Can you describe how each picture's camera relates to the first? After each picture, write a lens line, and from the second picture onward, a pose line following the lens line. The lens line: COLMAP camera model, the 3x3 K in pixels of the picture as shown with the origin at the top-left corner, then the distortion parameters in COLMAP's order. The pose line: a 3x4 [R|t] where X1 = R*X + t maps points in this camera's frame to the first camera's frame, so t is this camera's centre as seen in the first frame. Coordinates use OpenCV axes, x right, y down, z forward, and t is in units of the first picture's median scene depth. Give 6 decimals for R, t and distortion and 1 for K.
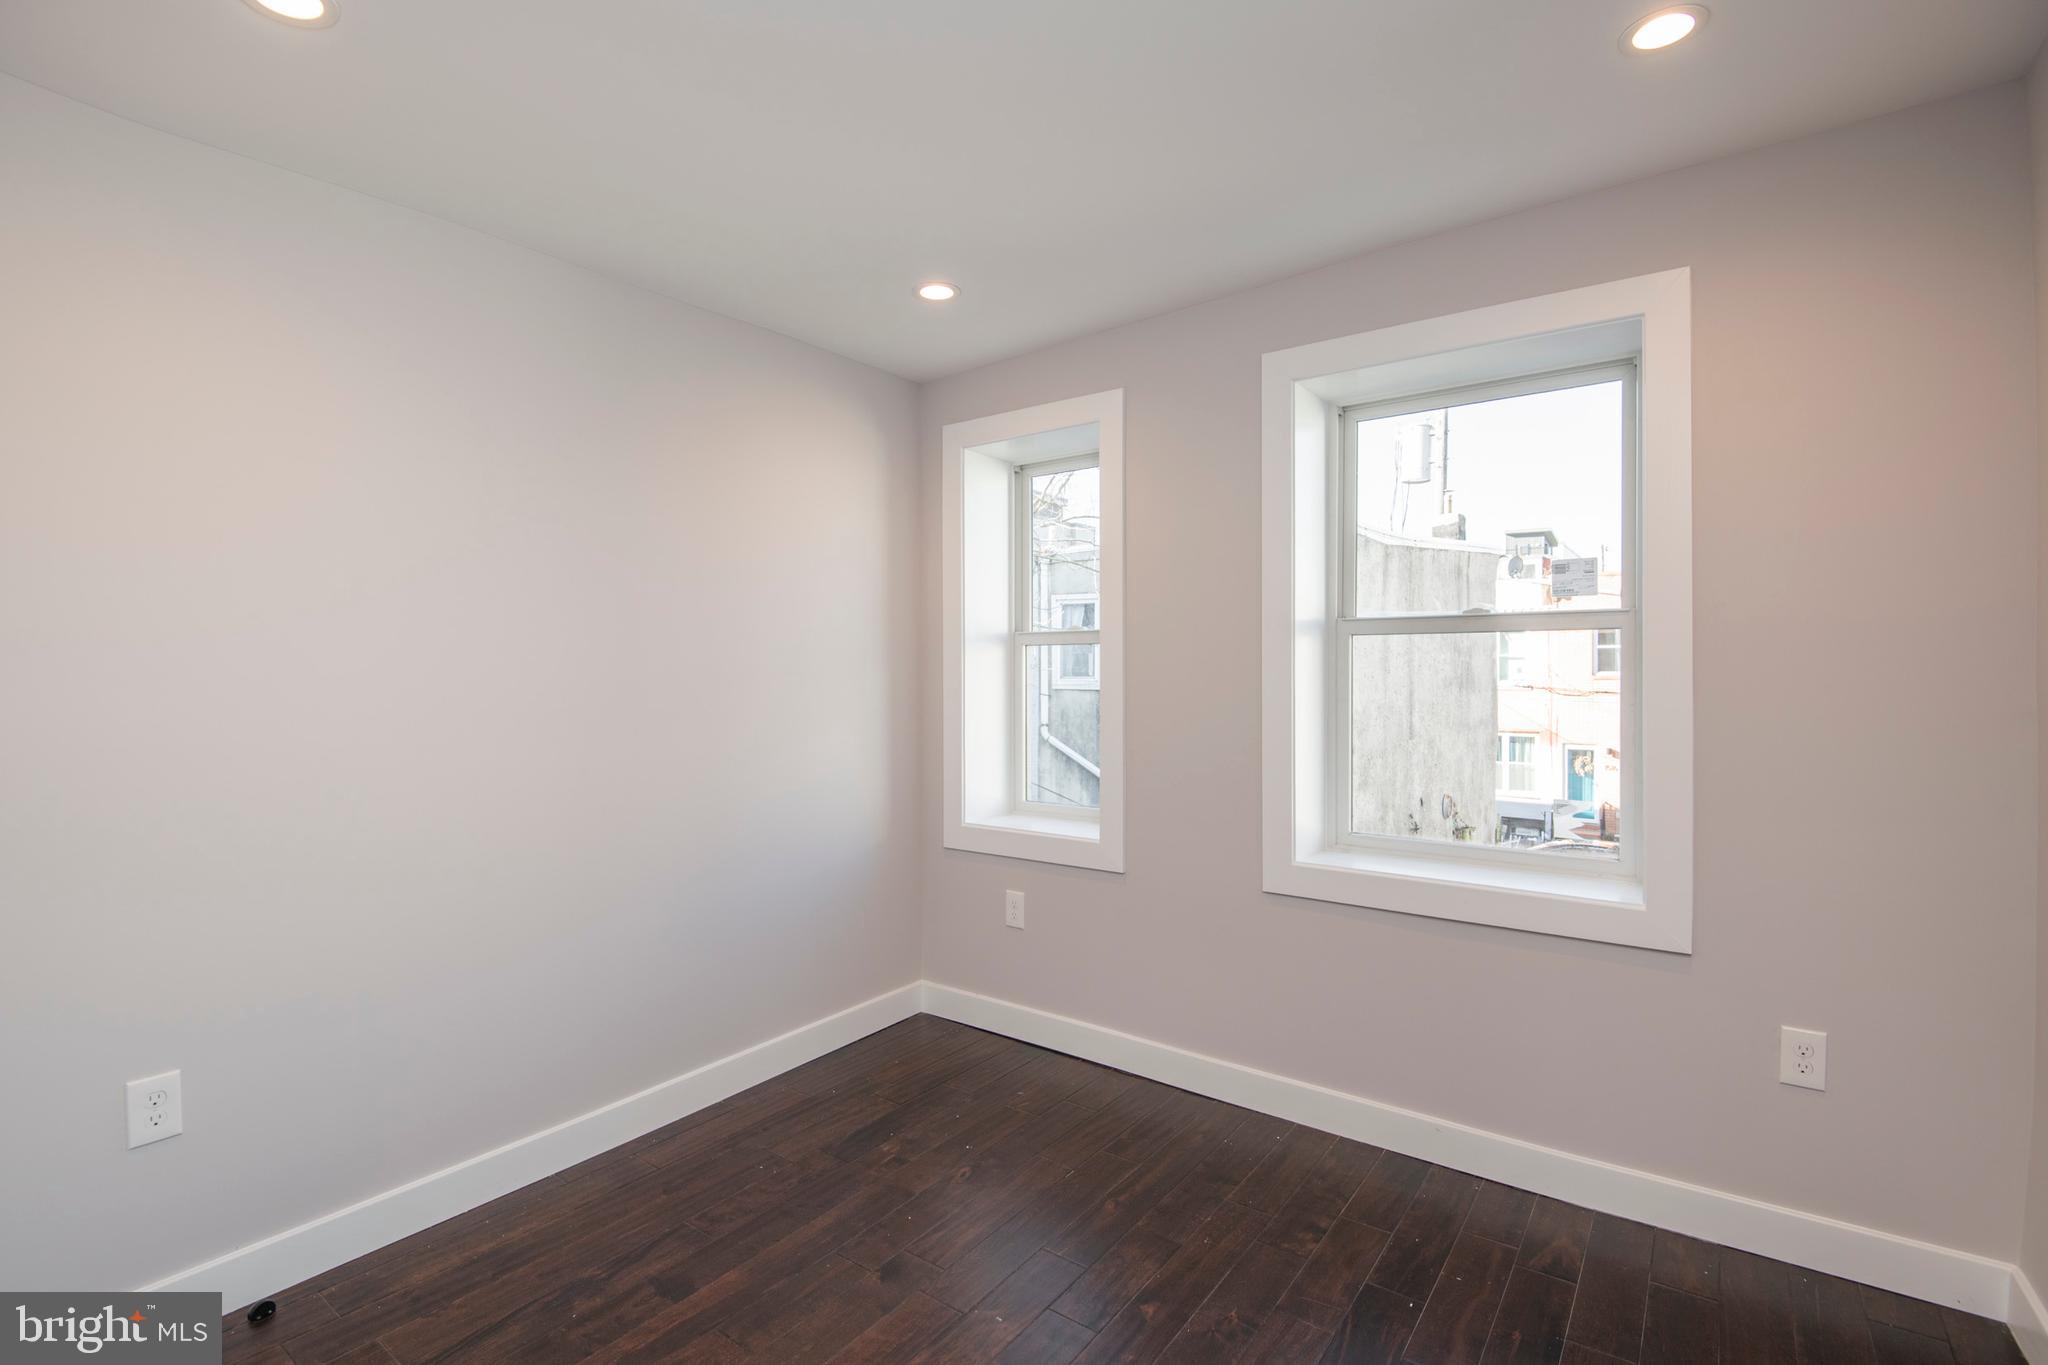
lens RADIAL K [[945.4, 0, 1027.0], [0, 945.4, 679.3], [0, 0, 1]] dist [-0.000512, -0.007744]
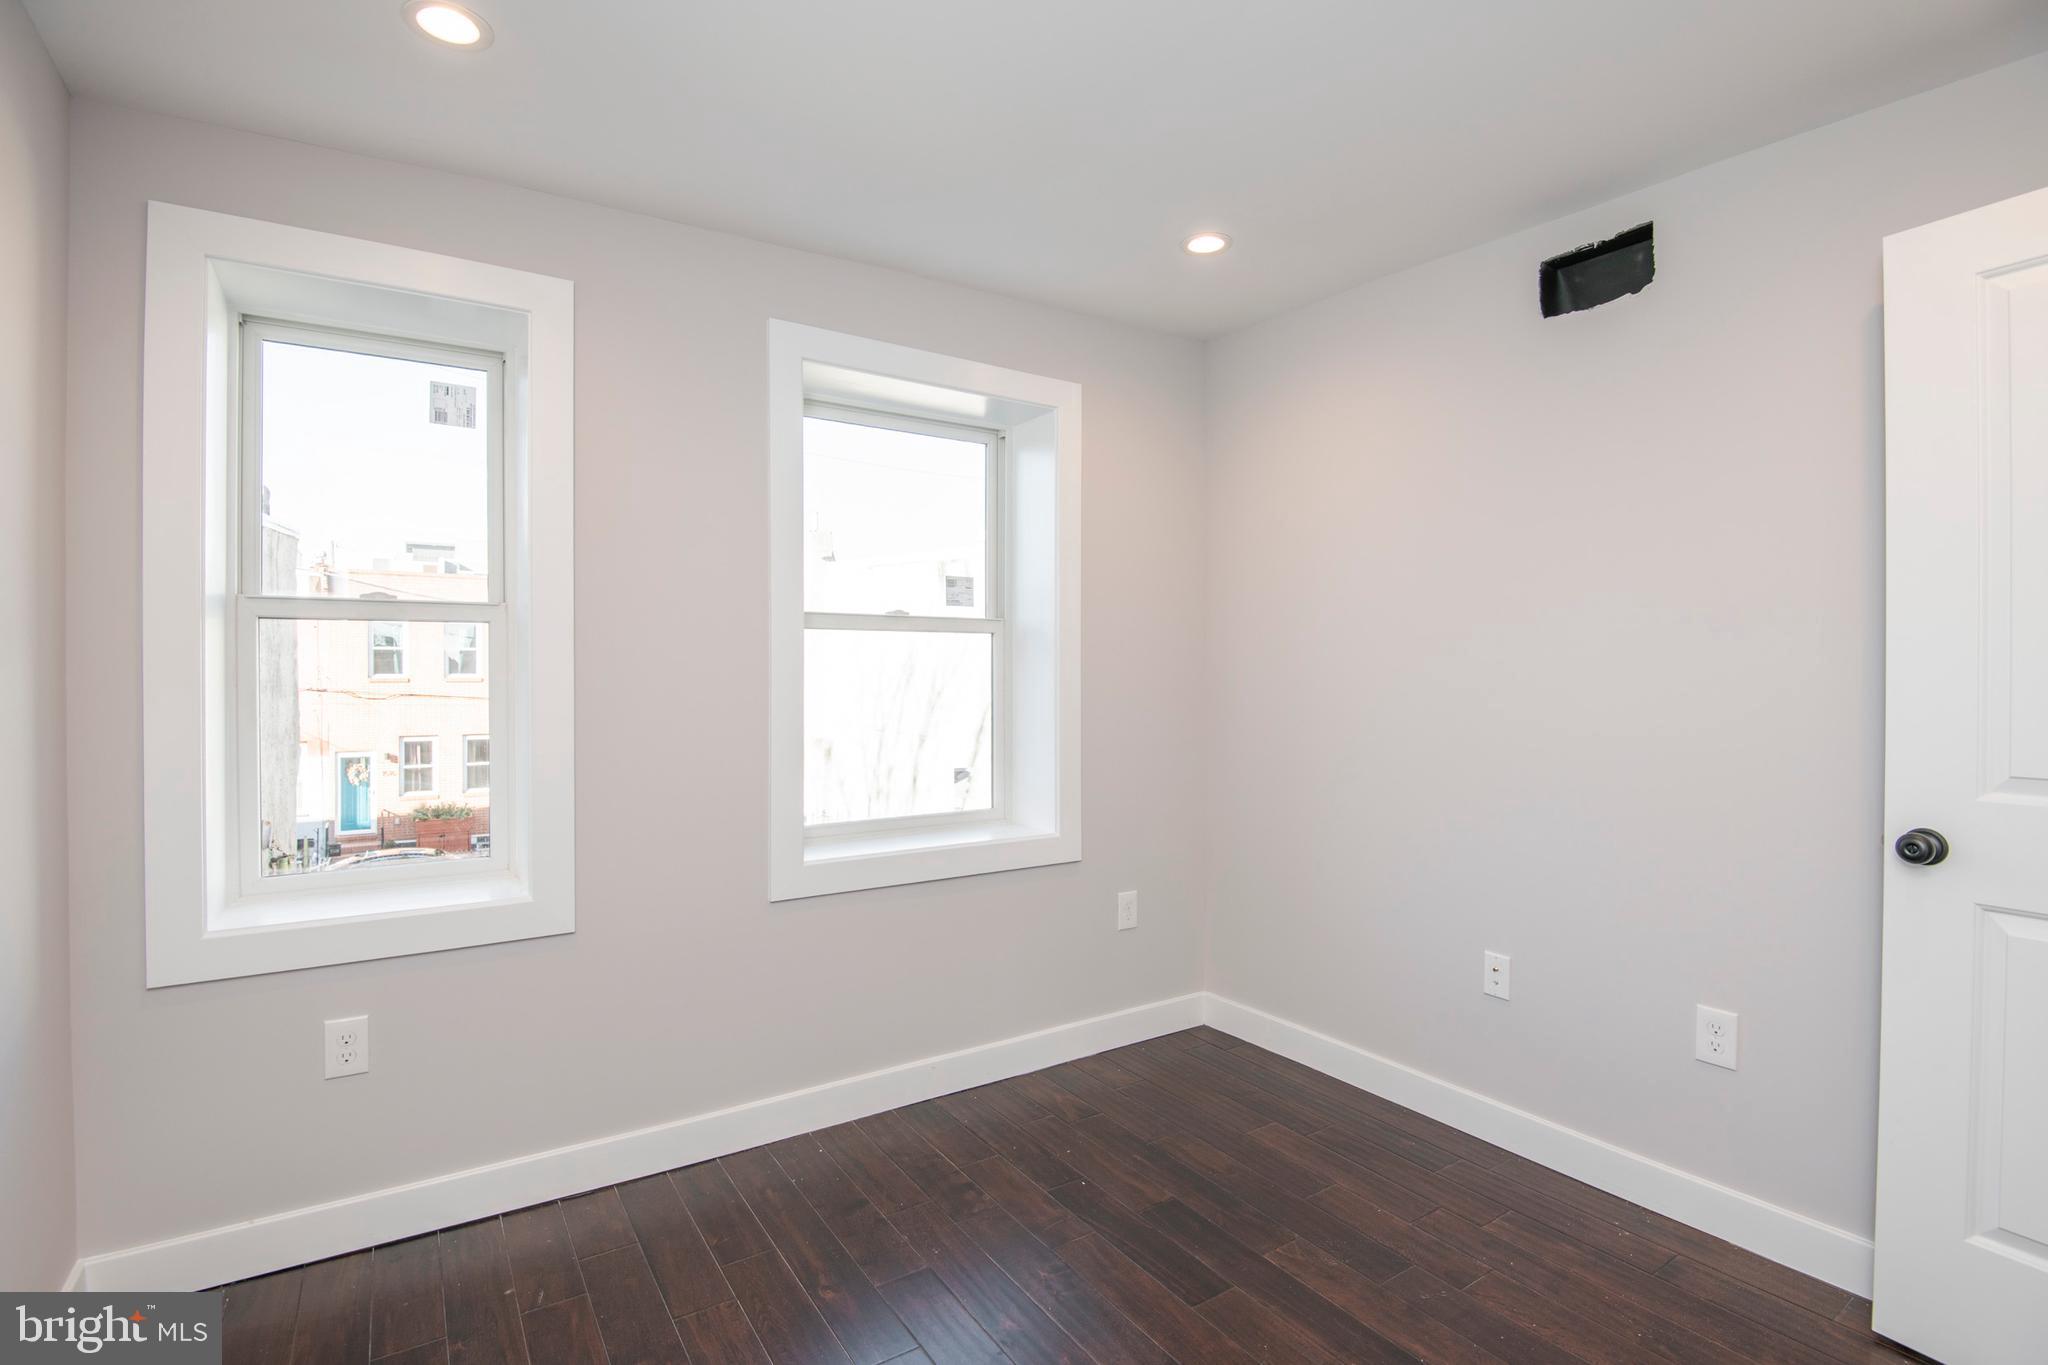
lens RADIAL K [[945.4, 0, 1032.2], [0, 945.4, 674.1], [0, 0, 1]] dist [-0.000512, -0.007744]
pose [[0.339512, 0.002040, 0.940600, -0.177180], [0.006619, 0.999968, -0.004558, 0.002907], [-0.940579, 0.007773, 0.339487, 0.149401]]
